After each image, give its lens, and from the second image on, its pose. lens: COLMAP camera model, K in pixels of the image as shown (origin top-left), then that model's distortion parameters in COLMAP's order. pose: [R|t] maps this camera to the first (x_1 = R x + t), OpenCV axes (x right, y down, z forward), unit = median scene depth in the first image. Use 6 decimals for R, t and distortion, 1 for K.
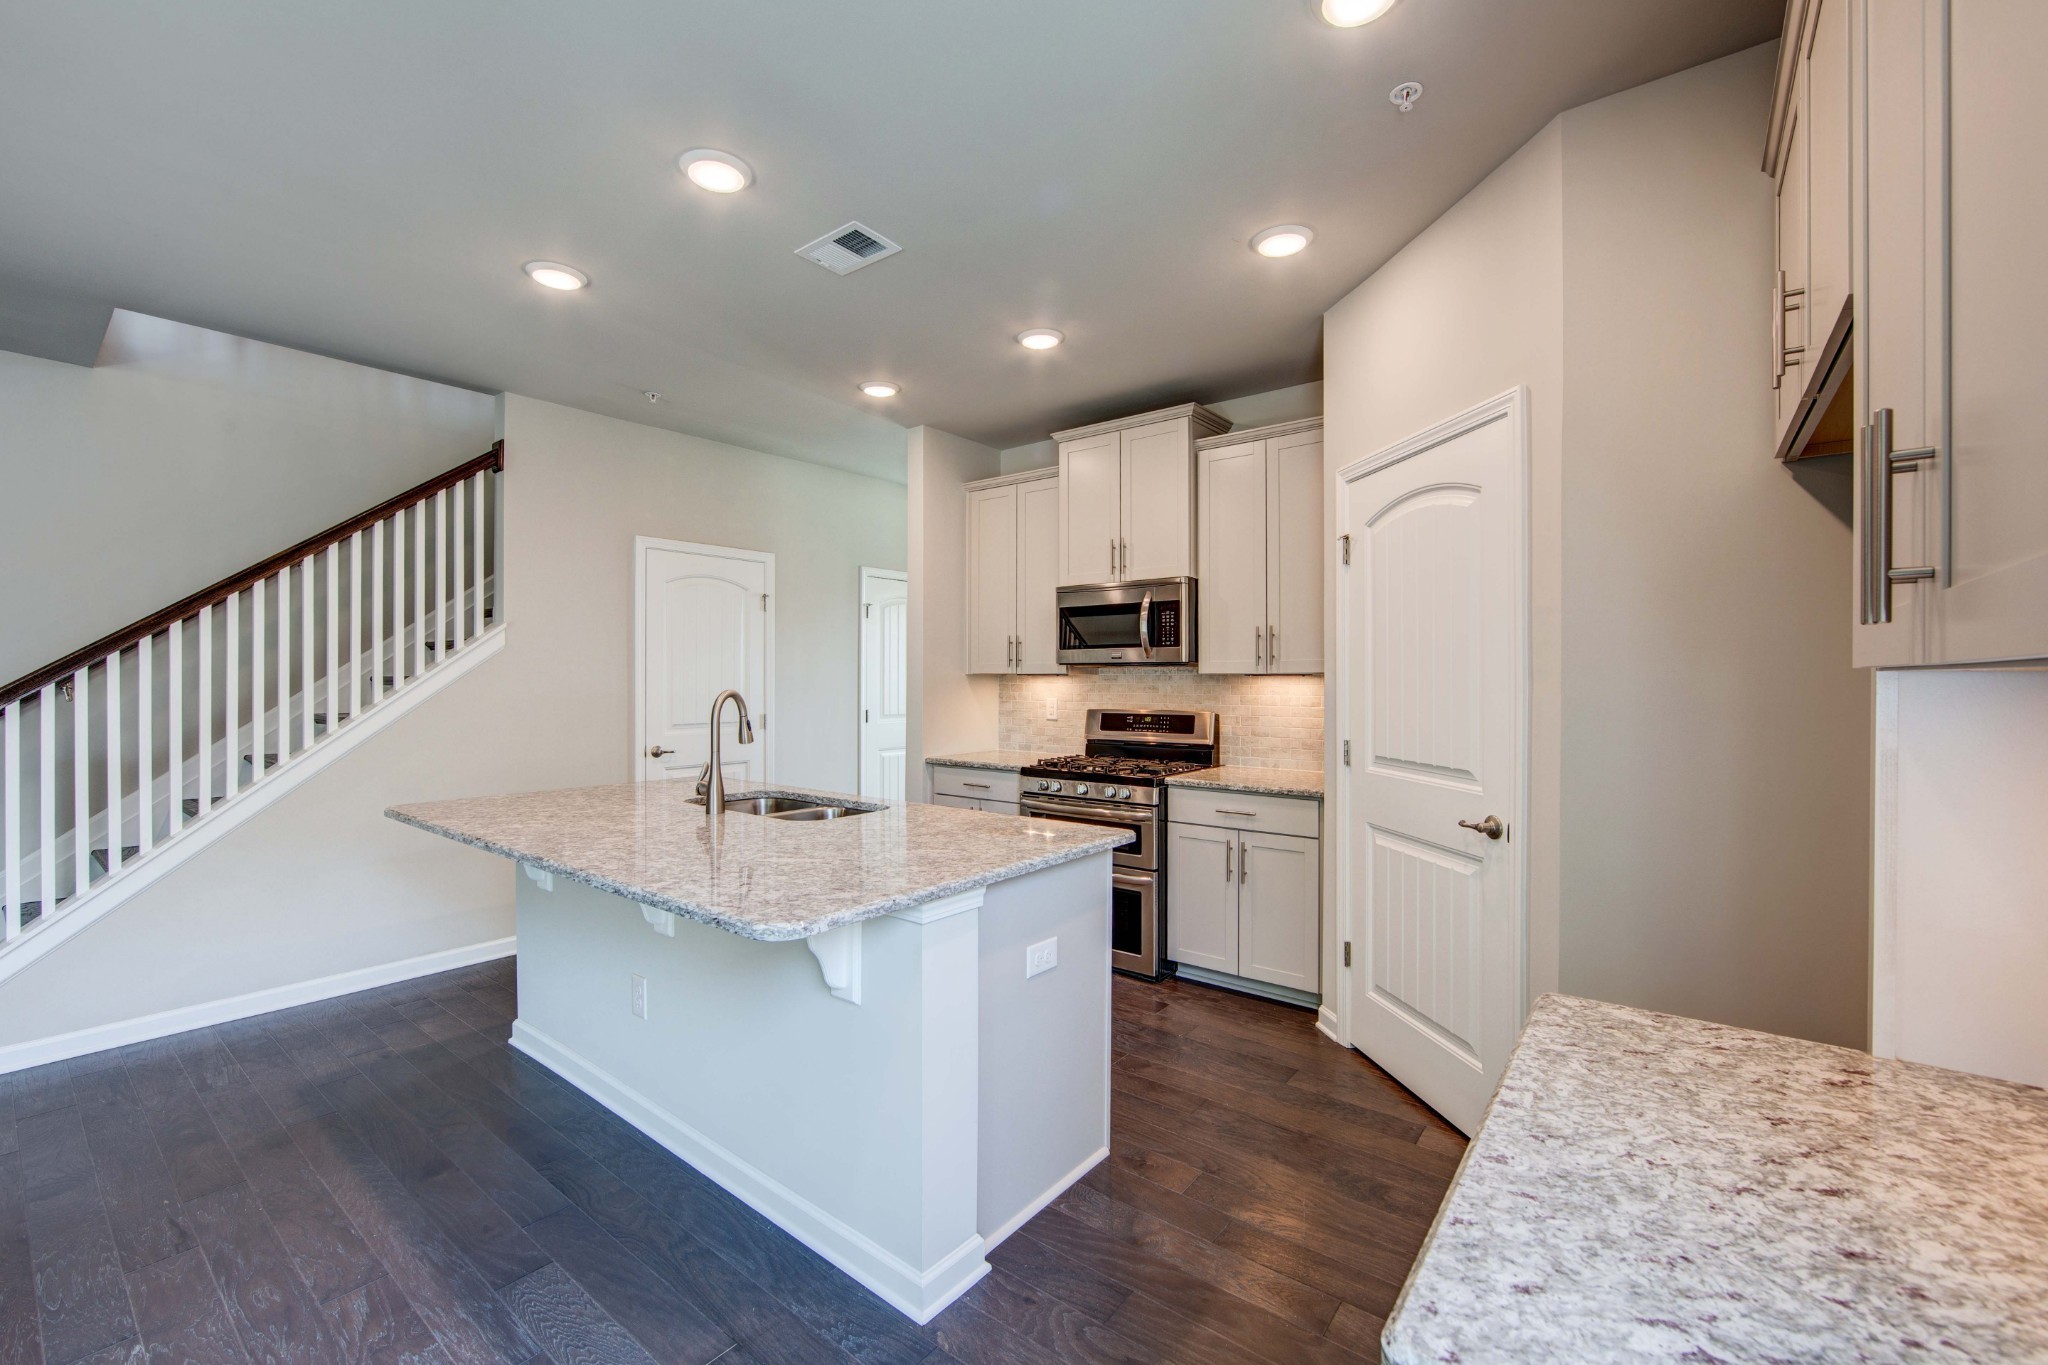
lens RADIAL K [[825.3, 0, 1022.2], [0, 825.3, 681.4], [0, 0, 1]] dist [-0.011156, 0.001179]
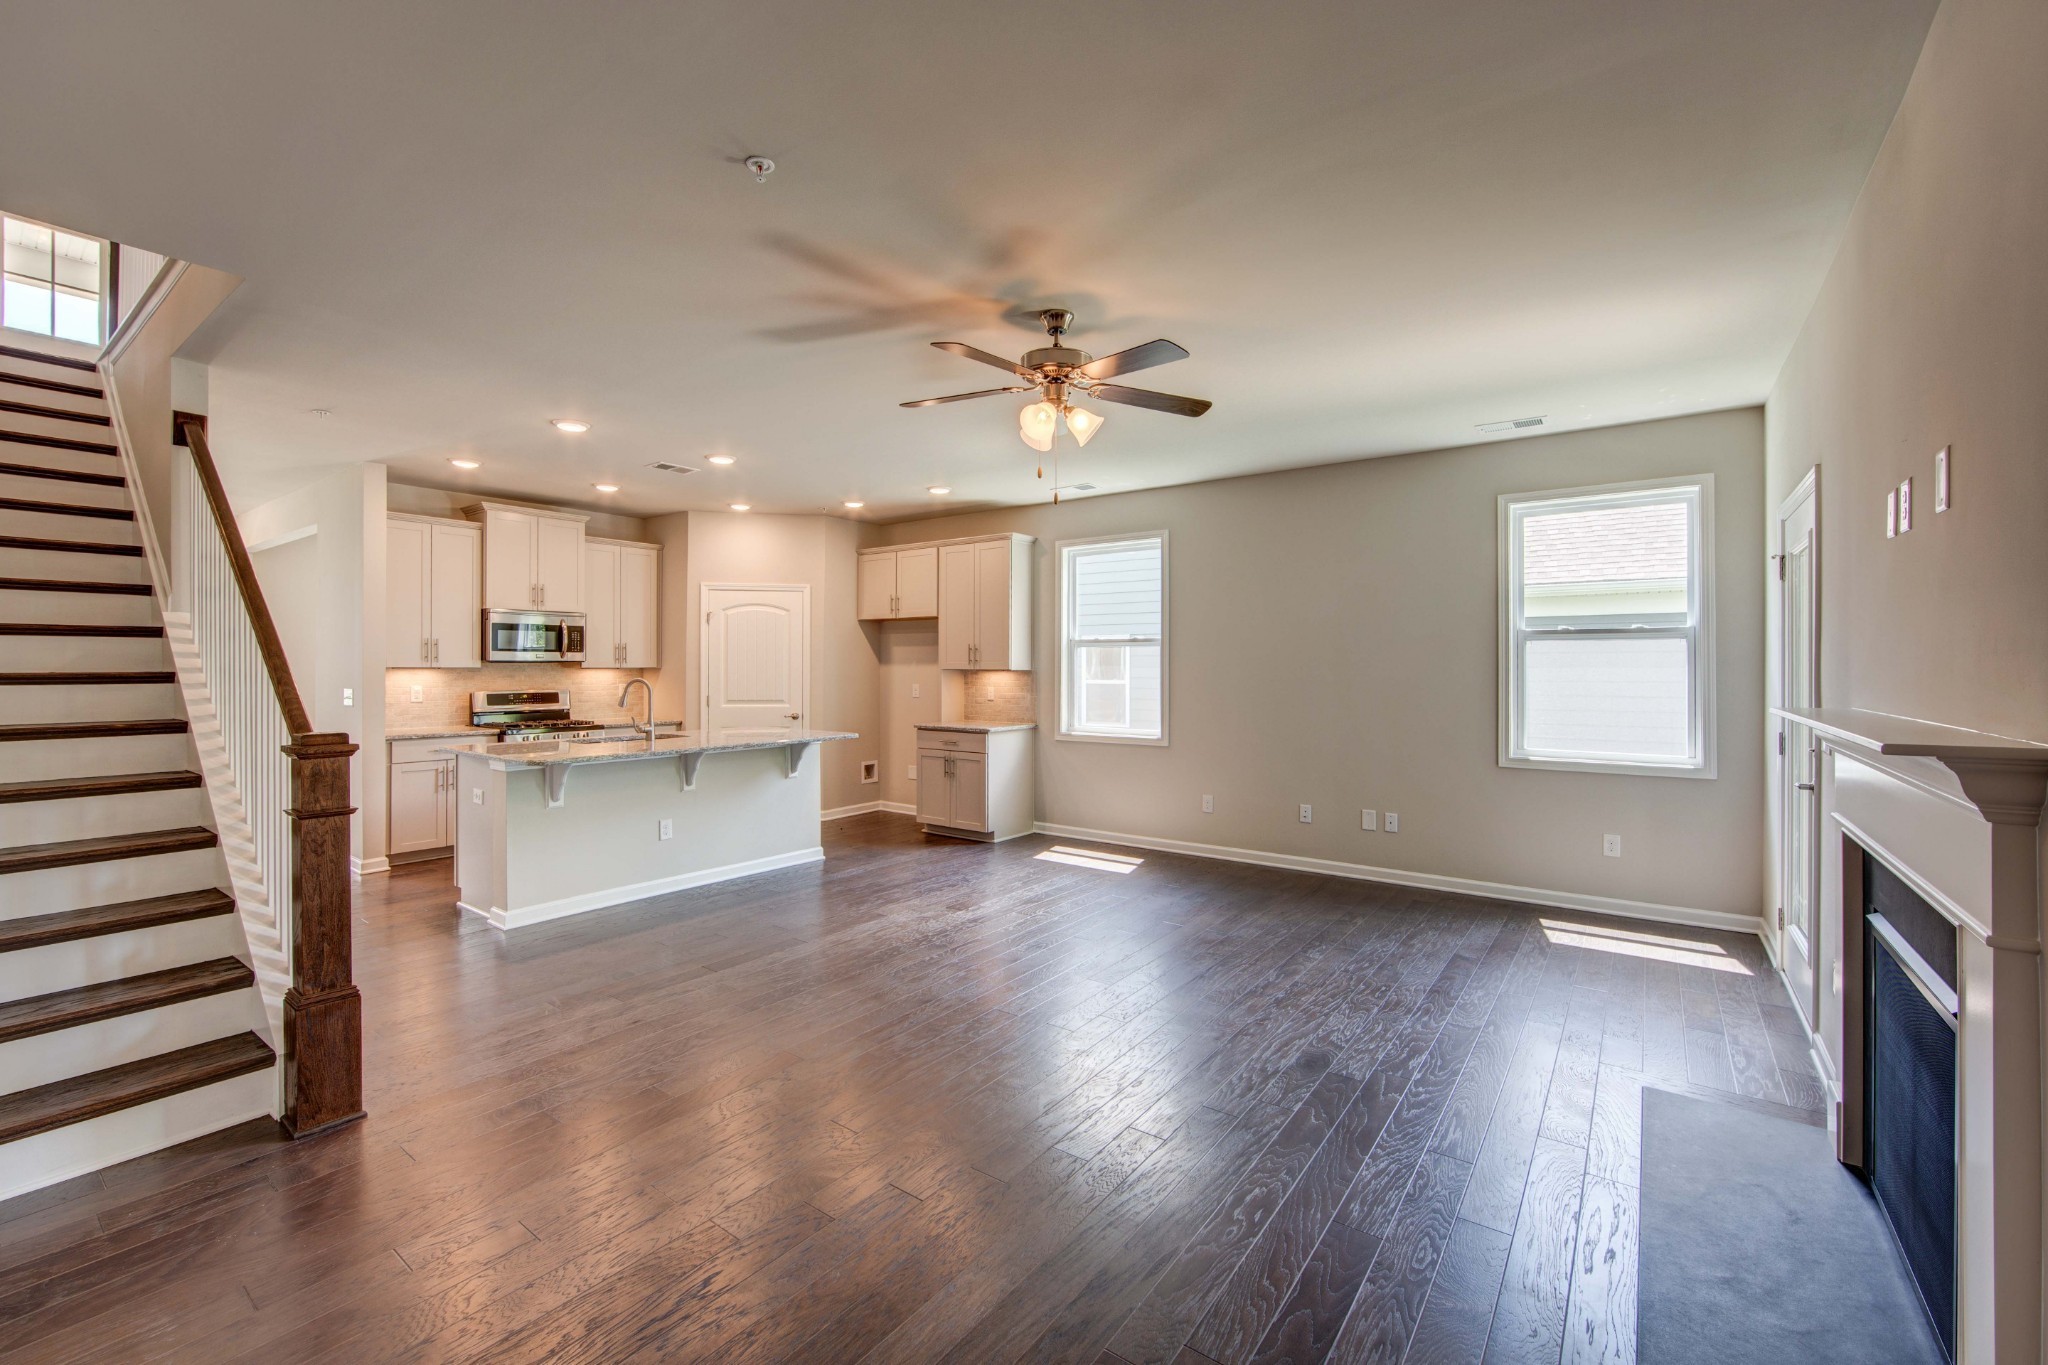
lens RADIAL K [[825.3, 0, 991.6], [0, 825.3, 662.7], [0, 0, 1]] dist [-0.011156, 0.001179]
pose [[0.008792, 0.006776, 0.999938, -1.521795], [0.001284, 0.999976, -0.006787, -0.006233], [-0.999961, 0.001344, 0.008783, 0.111316]]
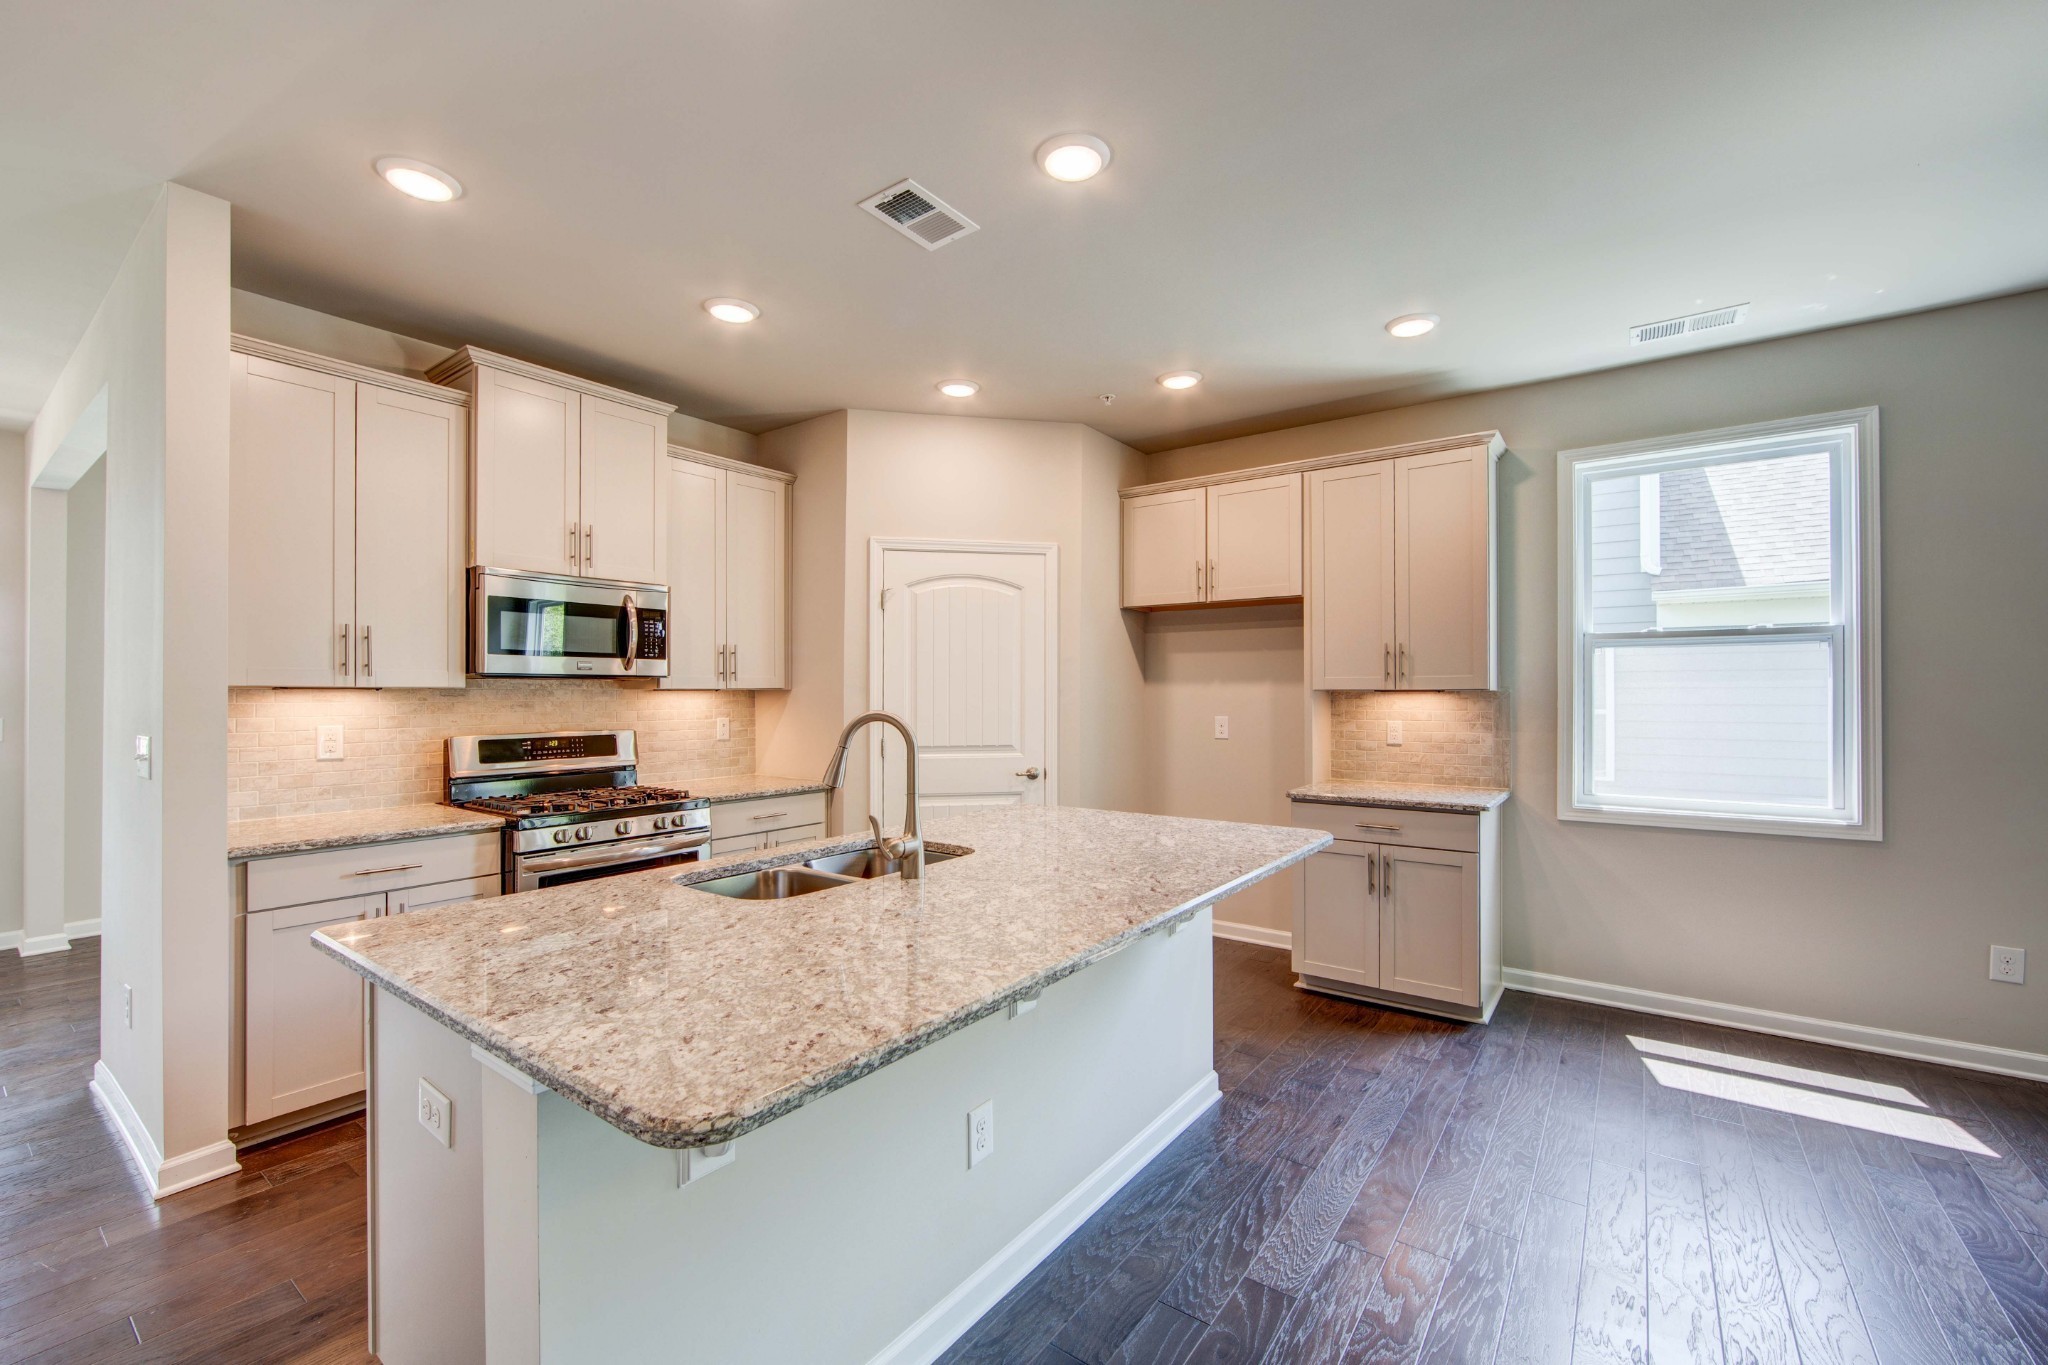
lens RADIAL K [[825.3, 0, 1027.1], [0, 825.3, 686.4], [0, 0, 1]] dist [-0.011156, 0.001179]
pose [[-0.020040, 0.009947, 0.999750, -0.730713], [0.004562, 0.999941, -0.009858, -0.000199], [-0.999789, 0.004364, -0.020084, 0.595709]]
